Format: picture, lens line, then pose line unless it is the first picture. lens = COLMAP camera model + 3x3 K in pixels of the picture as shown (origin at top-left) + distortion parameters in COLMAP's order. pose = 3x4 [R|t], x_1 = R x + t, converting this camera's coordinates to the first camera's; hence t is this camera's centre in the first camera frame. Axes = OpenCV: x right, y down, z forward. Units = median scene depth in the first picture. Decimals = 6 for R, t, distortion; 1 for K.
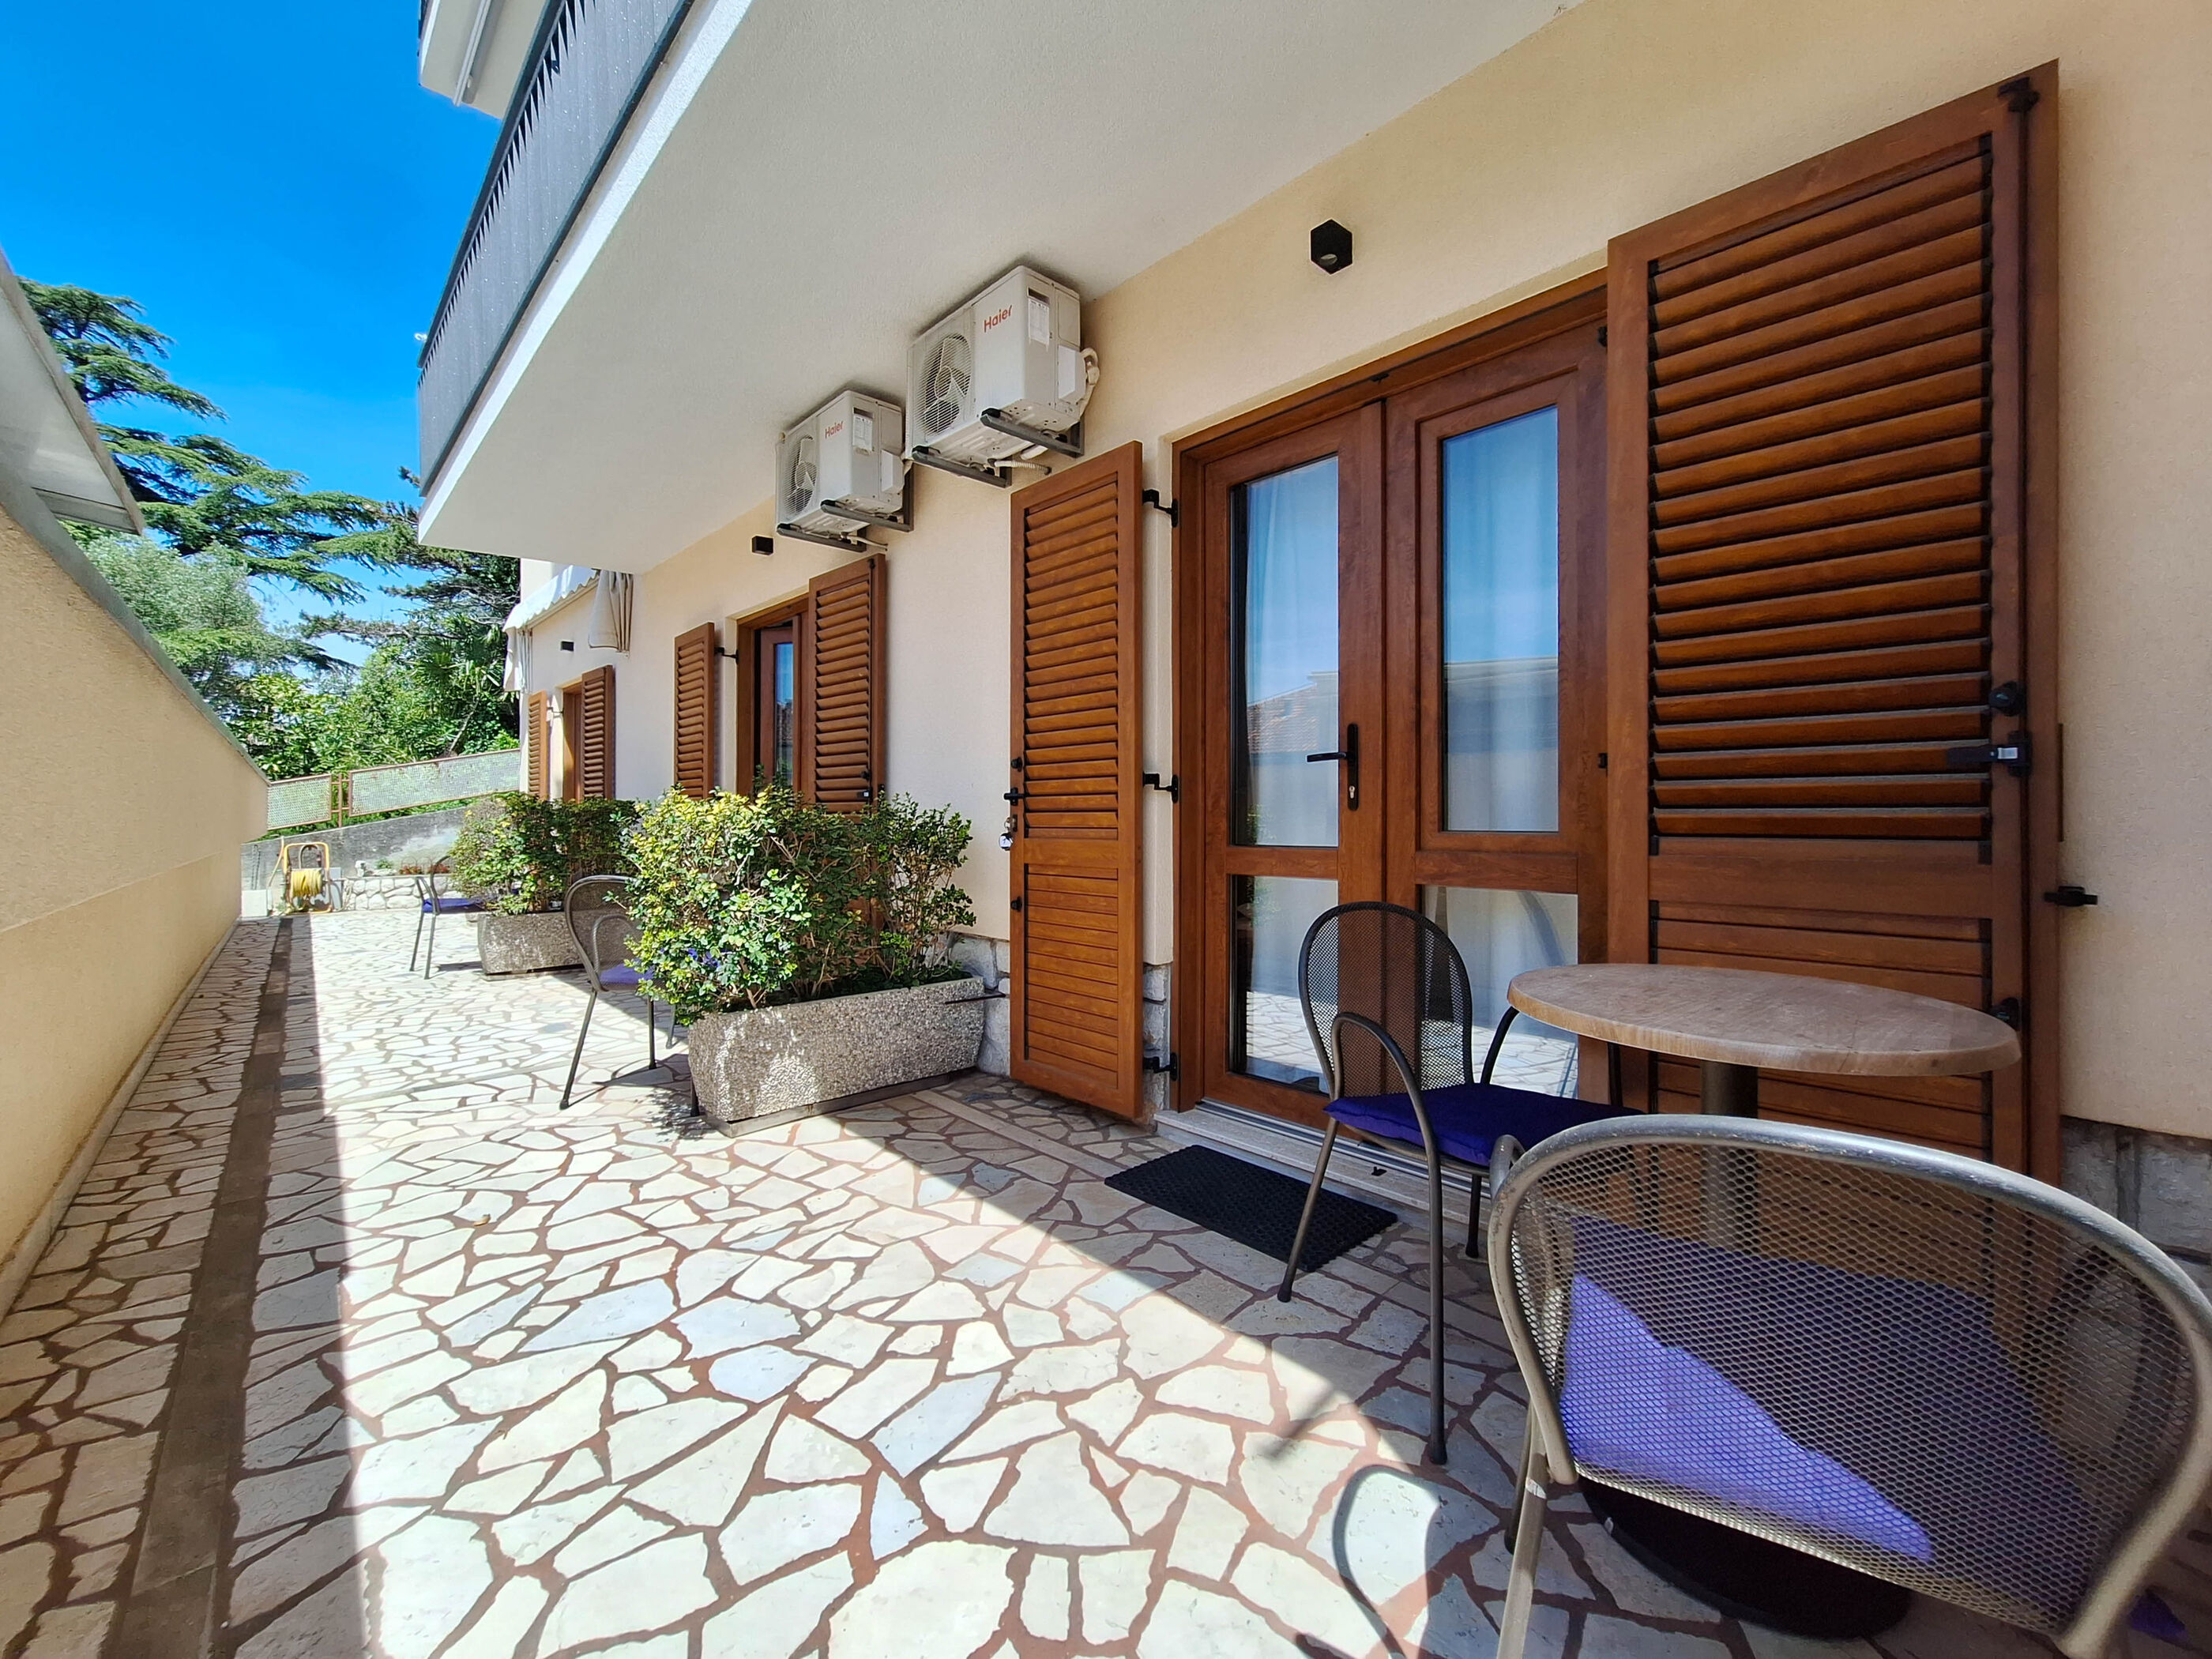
lens RADIAL K [[882.0, 0, 1140.8], [0, 882.0, 819.5], [0, 0, 1]] dist [-0.000359, 0.000220]
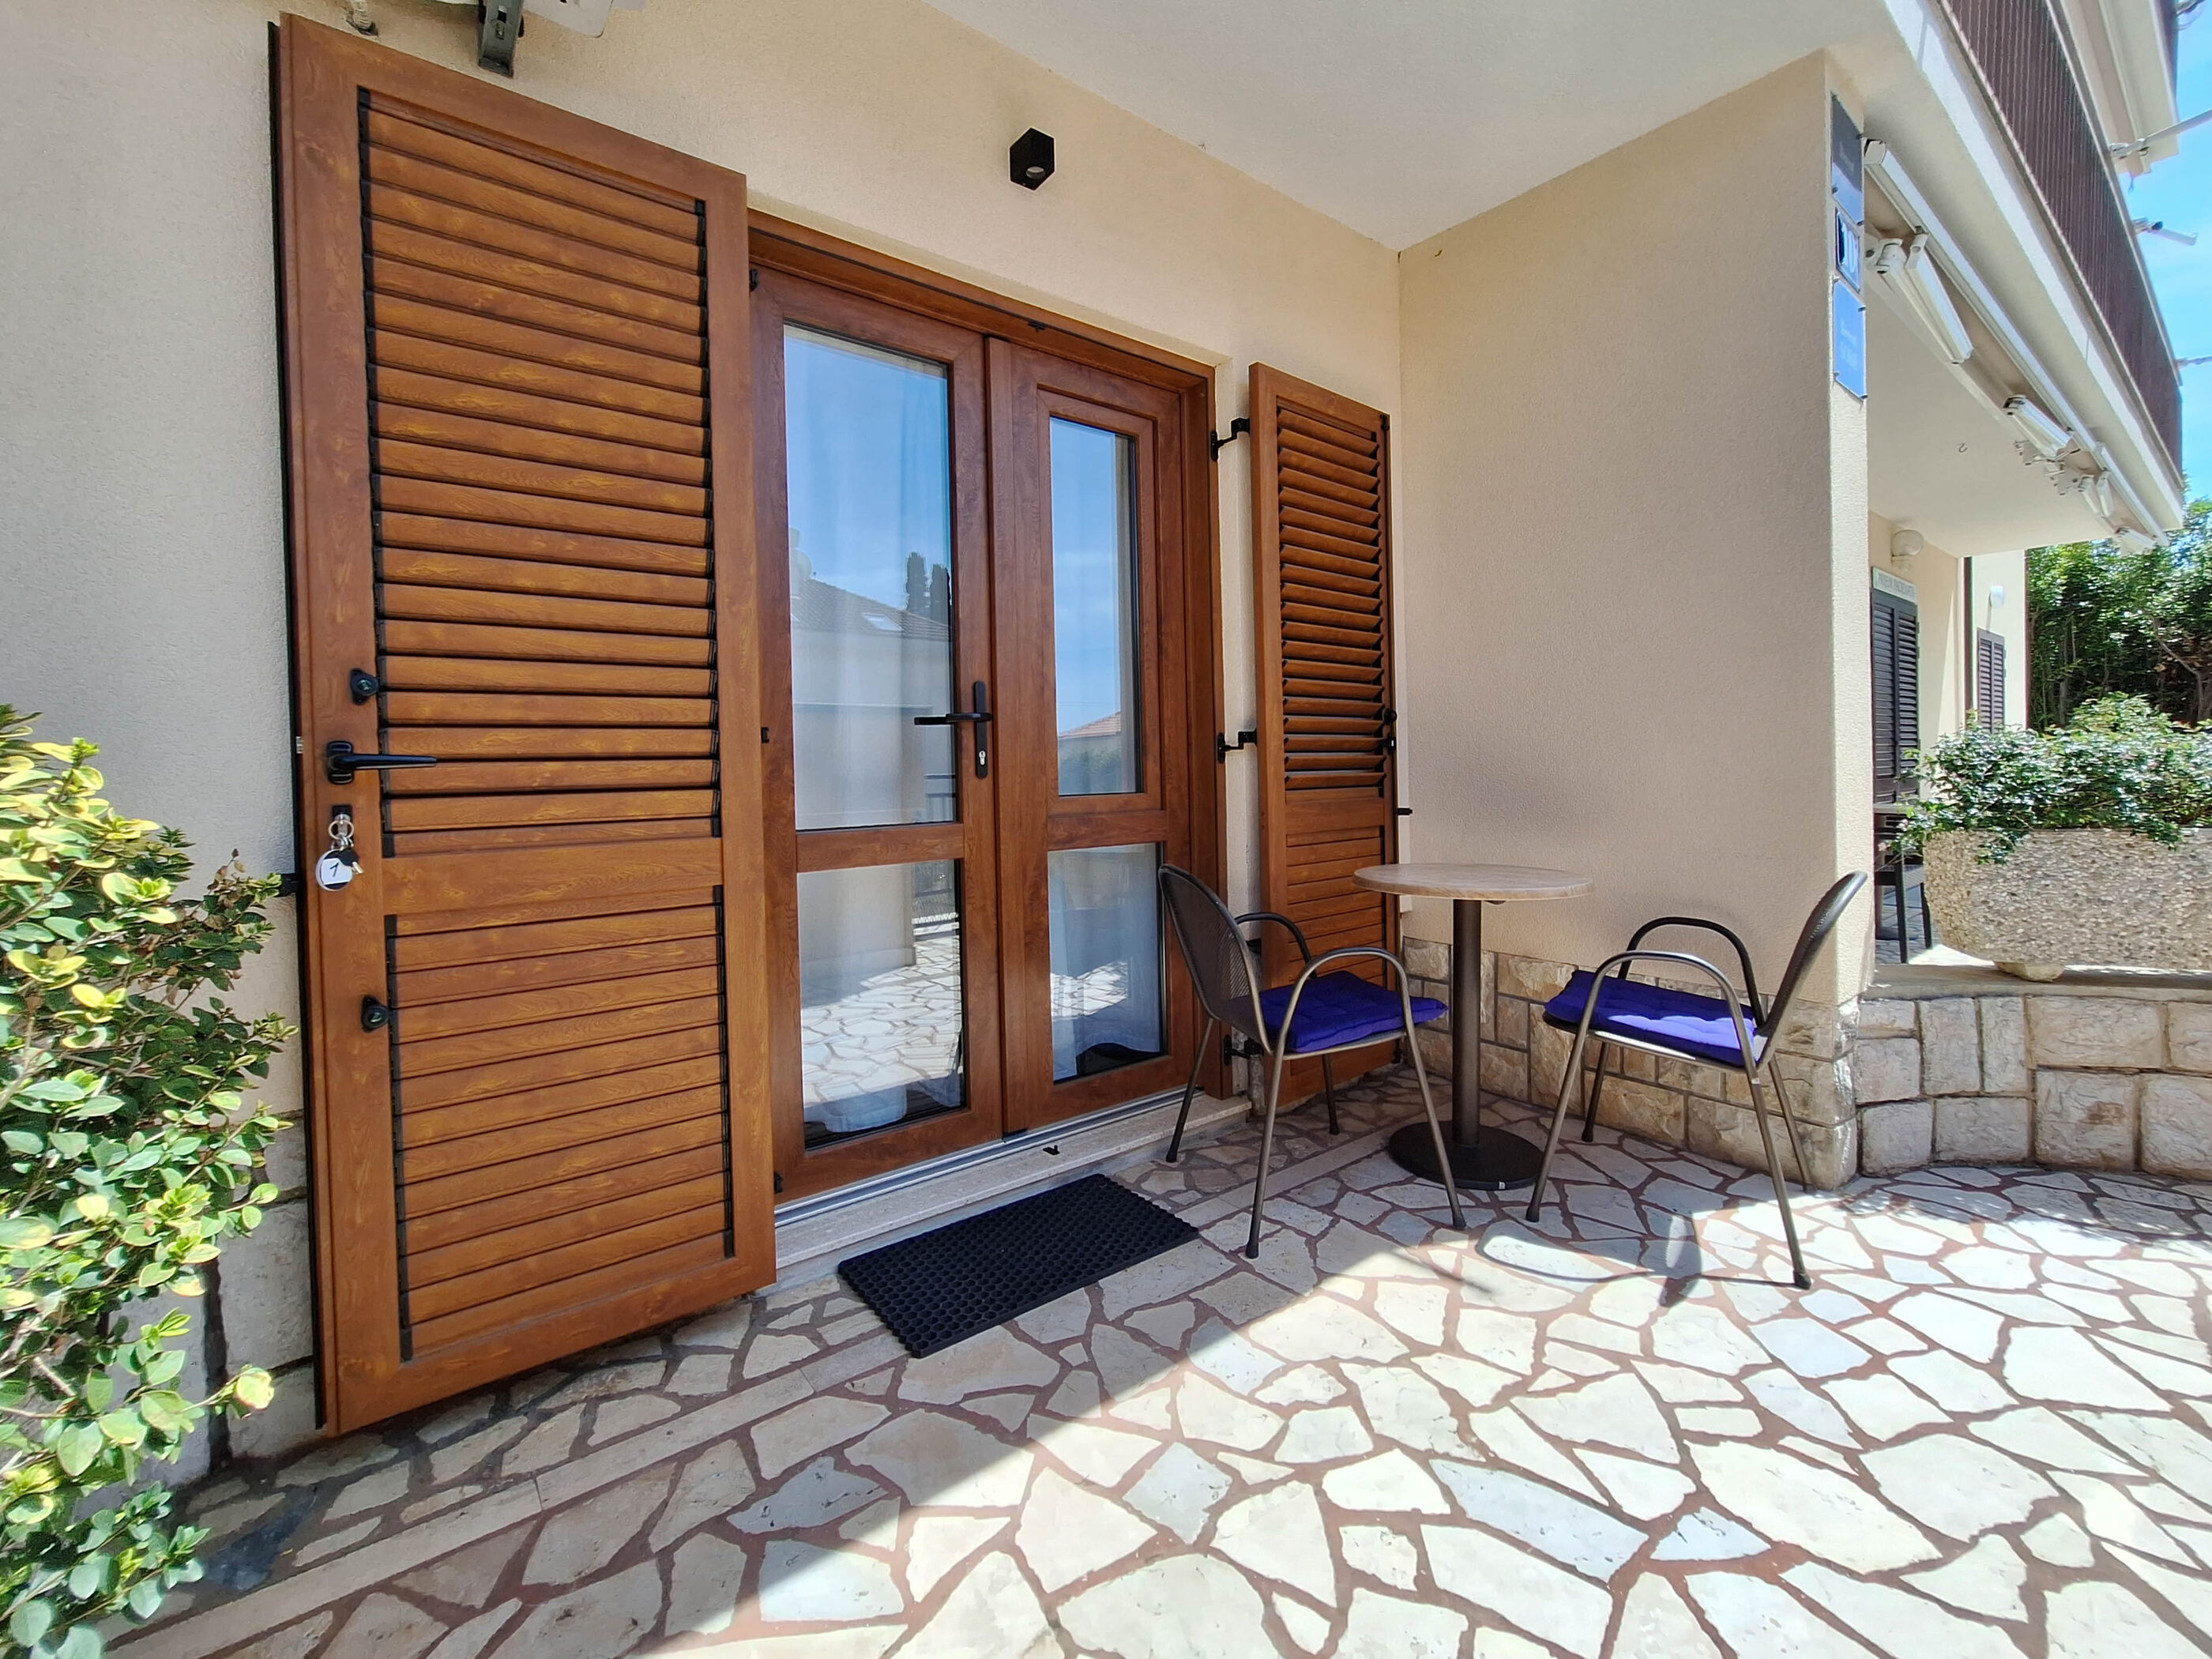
lens RADIAL K [[897.4, 0, 1106.6], [0, 897.4, 785.0], [0, 0, 1]] dist [-0.008473, 0.003803]
pose [[0.150746, -0.024988, 0.988257, -0.981065], [0.023140, 0.999496, 0.021743, -0.031486], [-0.988302, 0.019590, 0.151248, 1.117856]]
